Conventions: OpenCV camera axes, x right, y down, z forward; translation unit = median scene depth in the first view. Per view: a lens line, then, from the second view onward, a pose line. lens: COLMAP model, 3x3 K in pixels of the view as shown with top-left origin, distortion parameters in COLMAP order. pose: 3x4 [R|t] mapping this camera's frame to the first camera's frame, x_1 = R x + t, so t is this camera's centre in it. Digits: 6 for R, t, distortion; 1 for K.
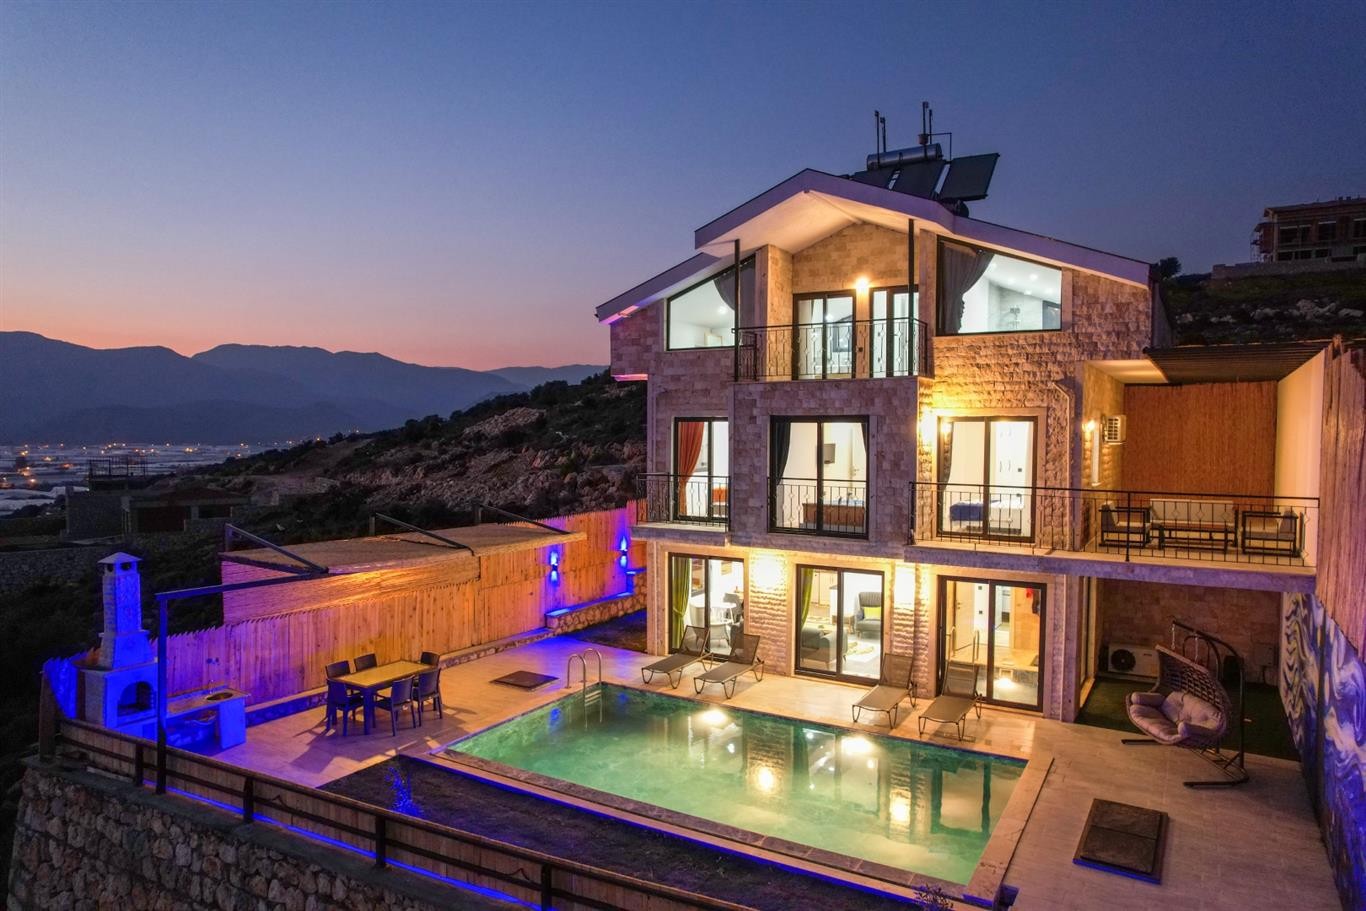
lens RADIAL K [[865.8, 0, 683.5], [0, 865.8, 465.9], [0, 0, 1]] dist [-0.069481, 0.060700]
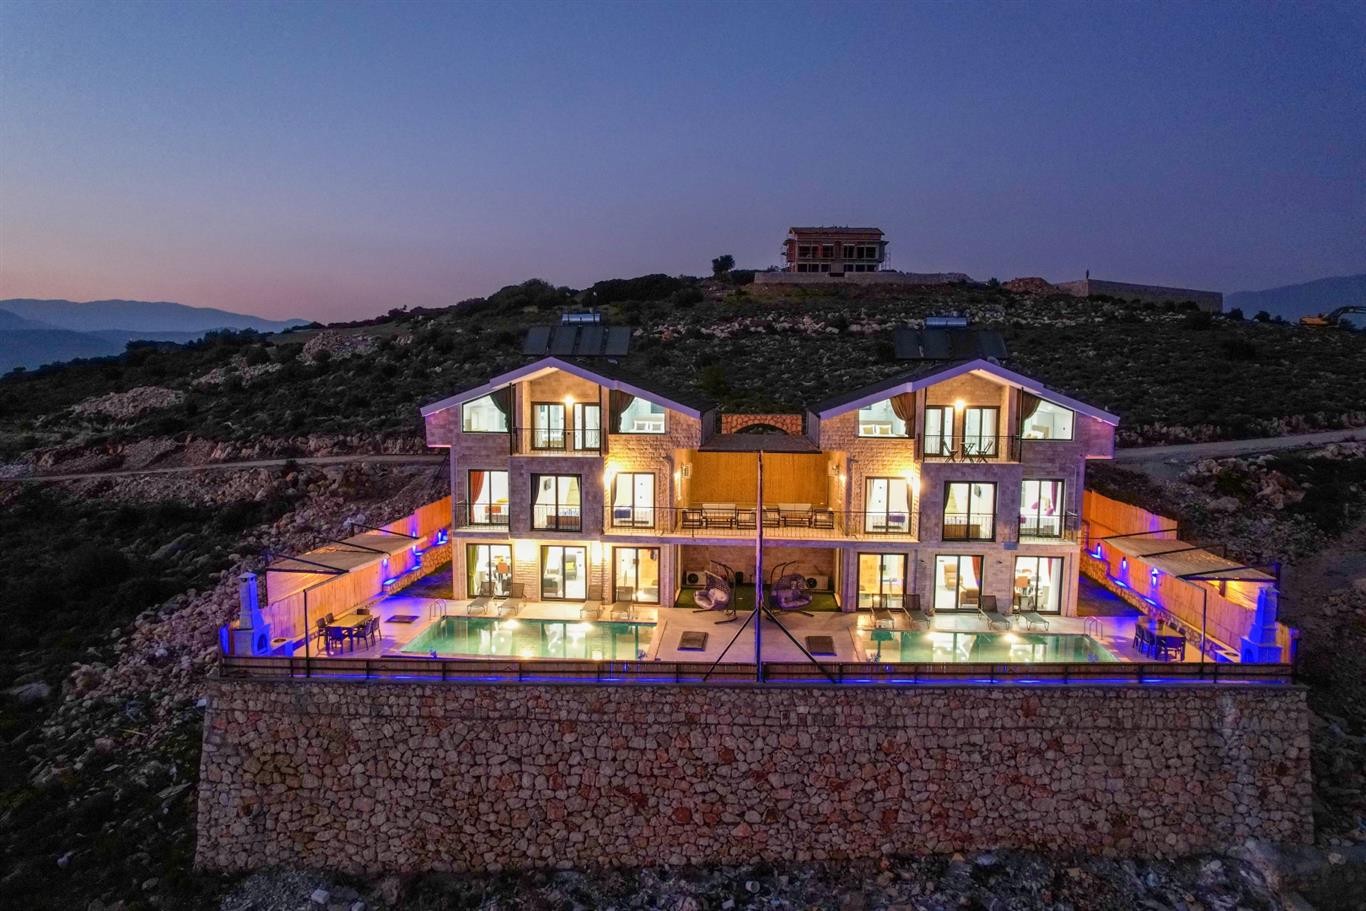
lens RADIAL K [[865.8, 0, 674.7], [0, 865.8, 456.1], [0, 0, 1]] dist [-0.069481, 0.060700]
pose [[0.899286, -0.036499, 0.435836, -0.466065], [0.014630, 0.998464, 0.053431, -0.198317], [-0.437117, -0.041673, 0.898439, -0.930927]]
